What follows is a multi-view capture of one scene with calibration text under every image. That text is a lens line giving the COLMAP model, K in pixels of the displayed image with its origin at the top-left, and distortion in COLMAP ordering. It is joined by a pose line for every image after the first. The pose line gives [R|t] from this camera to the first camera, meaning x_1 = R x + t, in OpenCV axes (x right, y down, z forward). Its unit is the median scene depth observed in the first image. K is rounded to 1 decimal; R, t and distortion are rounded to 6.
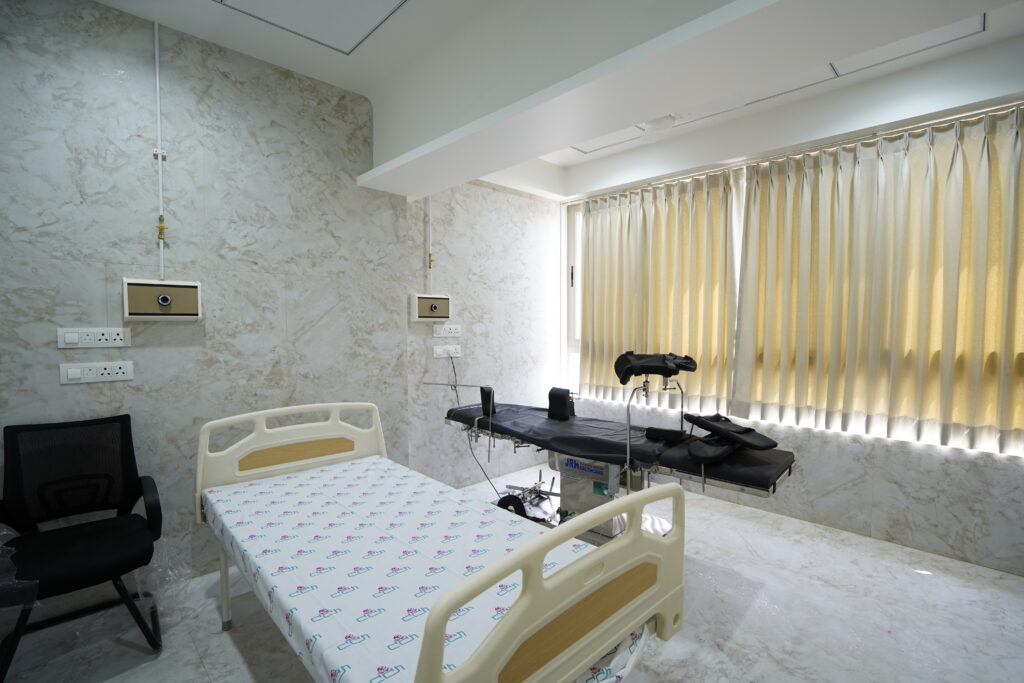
lens RADIAL K [[498.0, 0, 512.0], [0, 498.0, 341.5], [0, 0, 1]] dist [-0.028819, 0.000419]
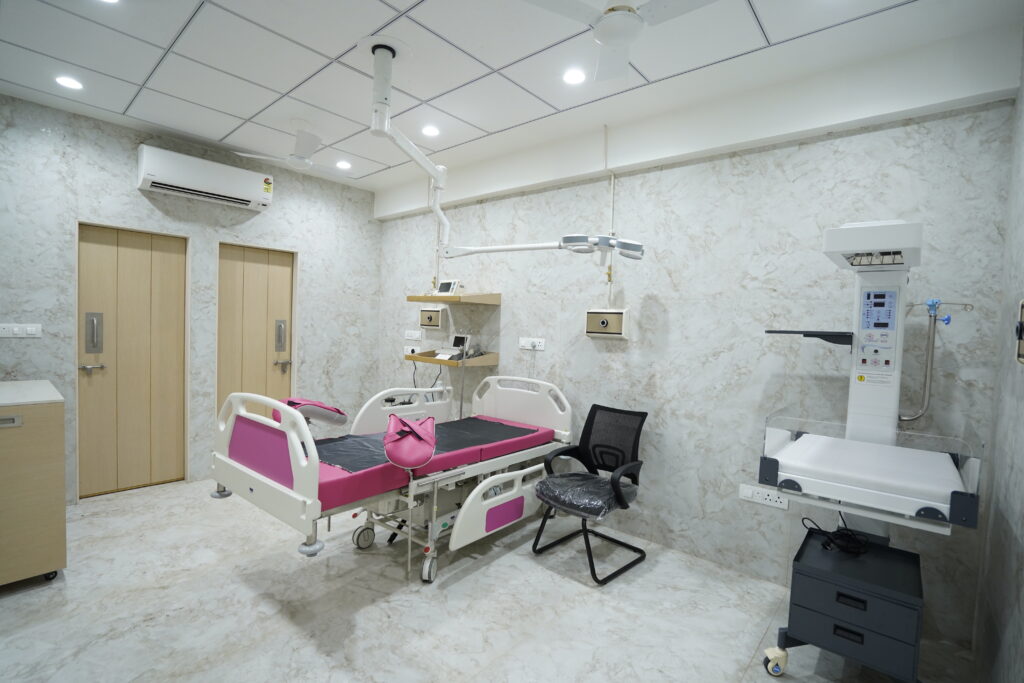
lens RADIAL K [[455.9, 0, 512.0], [0, 455.9, 341.5], [0, 0, 1]] dist [0.000842, 0.000120]
pose [[0.107614, 0.021716, -0.993956, 0.380196], [-0.091848, 0.995703, 0.011810, -0.014104], [0.989941, 0.090022, 0.109146, 0.381991]]
